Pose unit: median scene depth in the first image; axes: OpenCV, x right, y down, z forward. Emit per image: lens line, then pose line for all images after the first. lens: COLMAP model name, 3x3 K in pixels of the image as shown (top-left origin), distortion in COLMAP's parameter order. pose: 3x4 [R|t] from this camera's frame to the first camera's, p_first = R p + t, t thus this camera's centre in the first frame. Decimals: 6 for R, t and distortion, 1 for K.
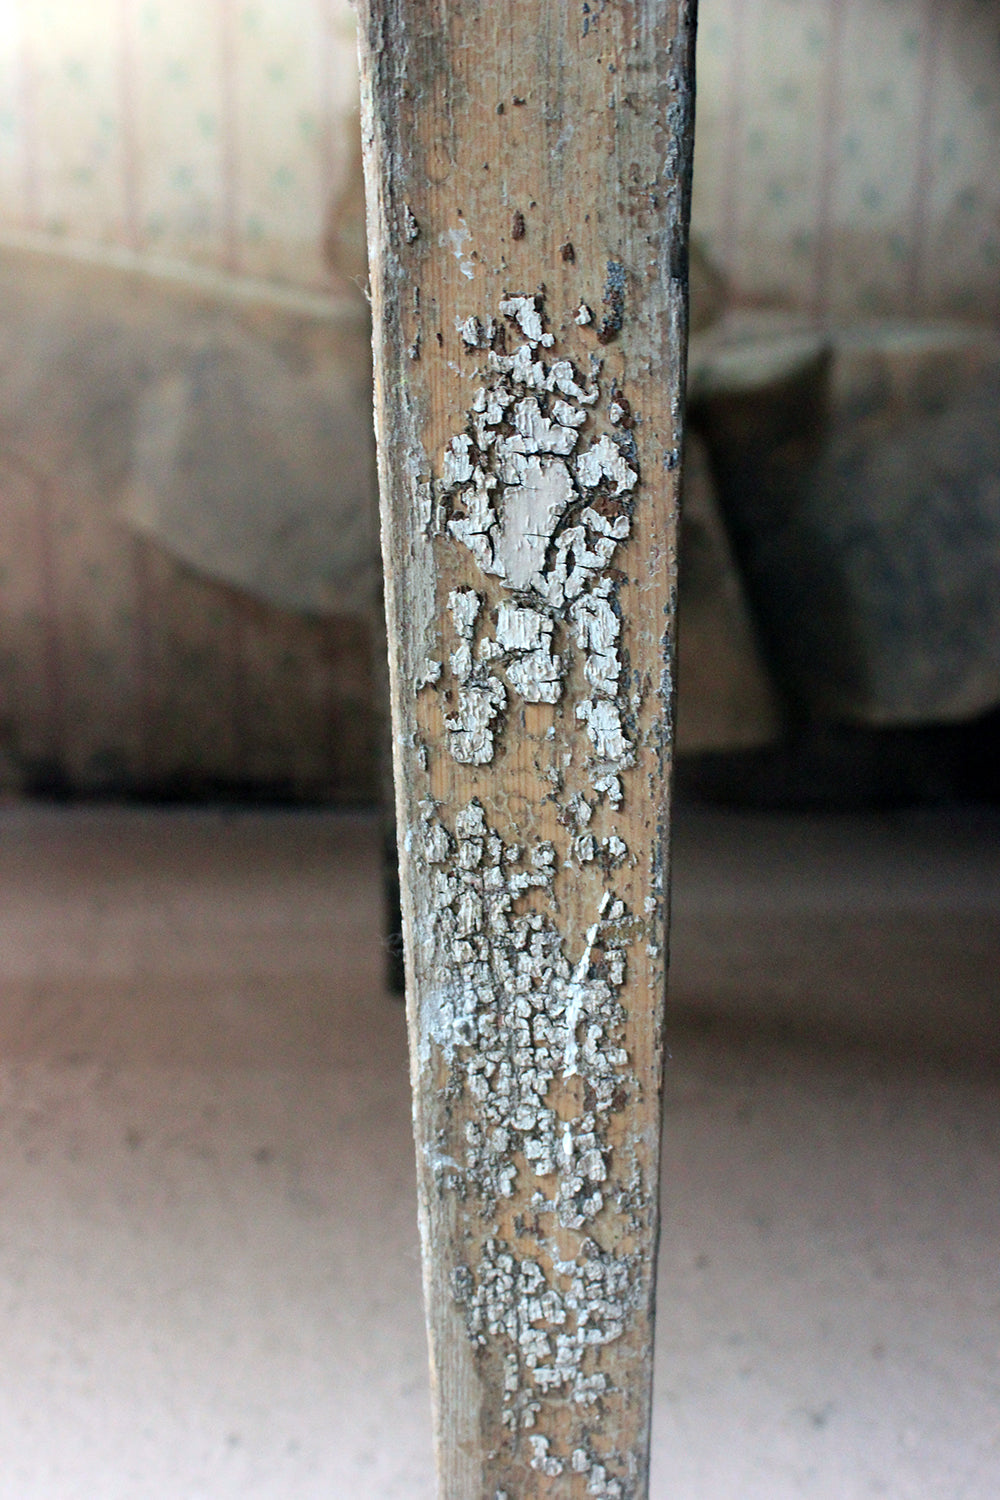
lens RADIAL K [[1803.4, 0, 446.5], [0, 1803.4, 657.2], [0, 0, 1]] dist [-0.043045, 0.000000]
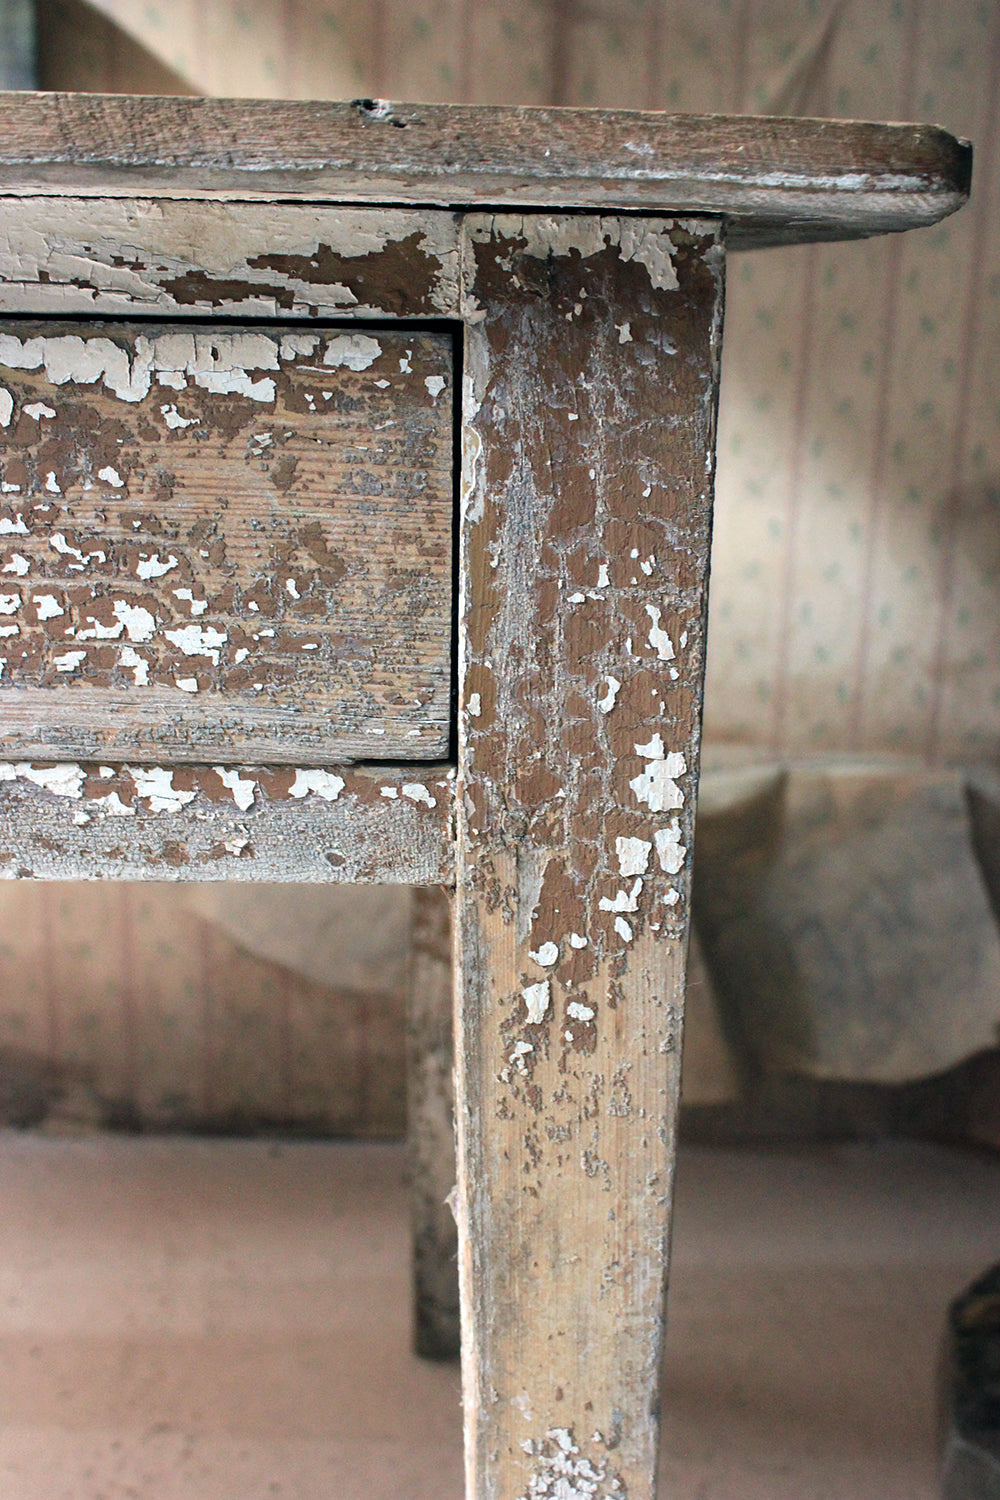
lens RADIAL K [[1656.1, 0, 455.8], [0, 1656.1, 752.1], [0, 0, 1]] dist [-0.086698, 0.000000]
pose [[0.999869, 0.014709, 0.006726, -0.013756], [-0.014476, 0.999337, -0.033392, -0.147937], [-0.007213, 0.033291, 0.999420, -0.097419]]
